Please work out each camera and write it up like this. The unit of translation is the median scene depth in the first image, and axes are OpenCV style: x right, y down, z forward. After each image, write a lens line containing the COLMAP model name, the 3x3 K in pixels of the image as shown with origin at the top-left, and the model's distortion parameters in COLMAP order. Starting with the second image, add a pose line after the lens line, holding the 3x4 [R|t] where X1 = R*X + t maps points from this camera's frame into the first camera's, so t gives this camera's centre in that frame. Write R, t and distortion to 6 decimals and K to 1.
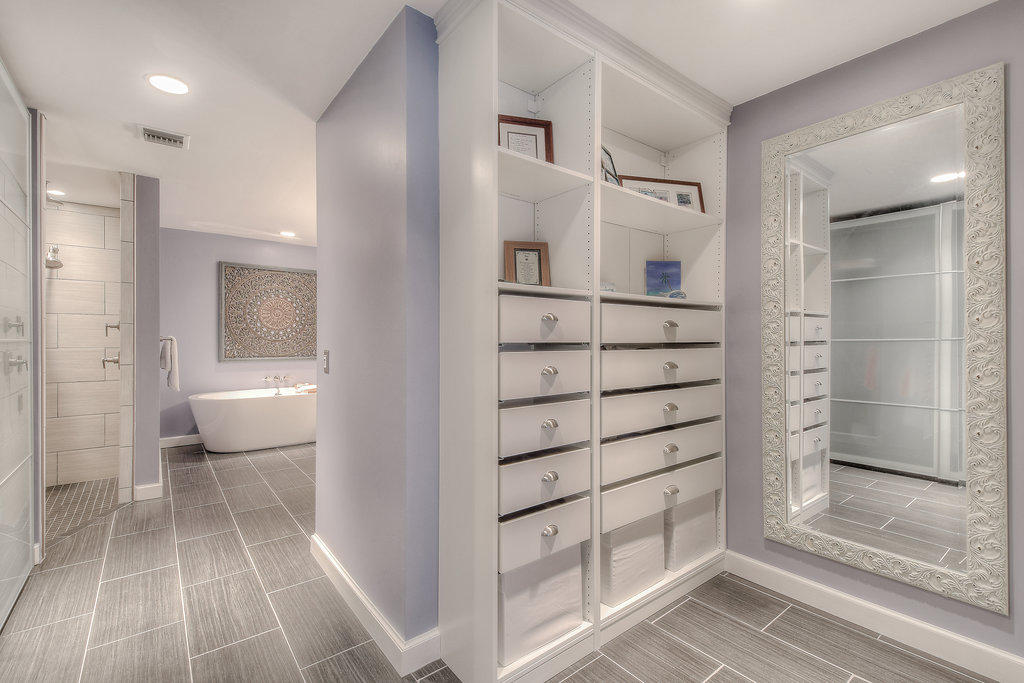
lens RADIAL K [[460.1, 0, 513.4], [0, 460.1, 345.9], [0, 0, 1]] dist [0.050888, -0.023822]
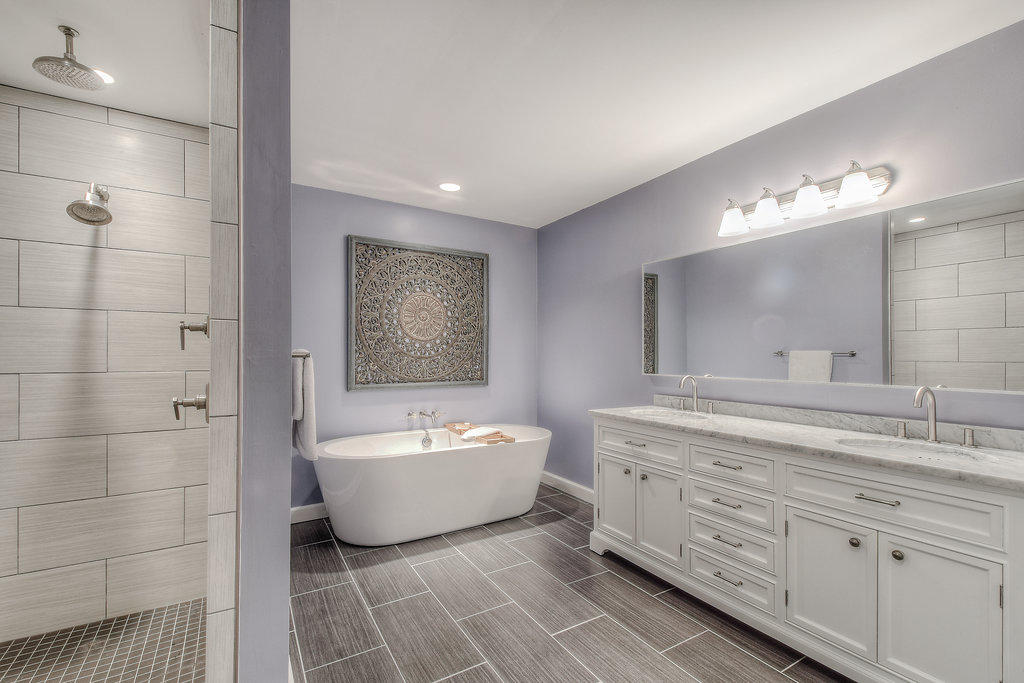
lens RADIAL K [[467.8, 0, 514.1], [0, 467.8, 358.6], [0, 0, 1]] dist [0.020422, -0.000381]
pose [[0.992260, -0.004253, -0.124107, -0.321742], [0.003444, 0.999971, -0.006725, -0.004888], [0.124132, 0.006245, 0.992246, 0.386303]]
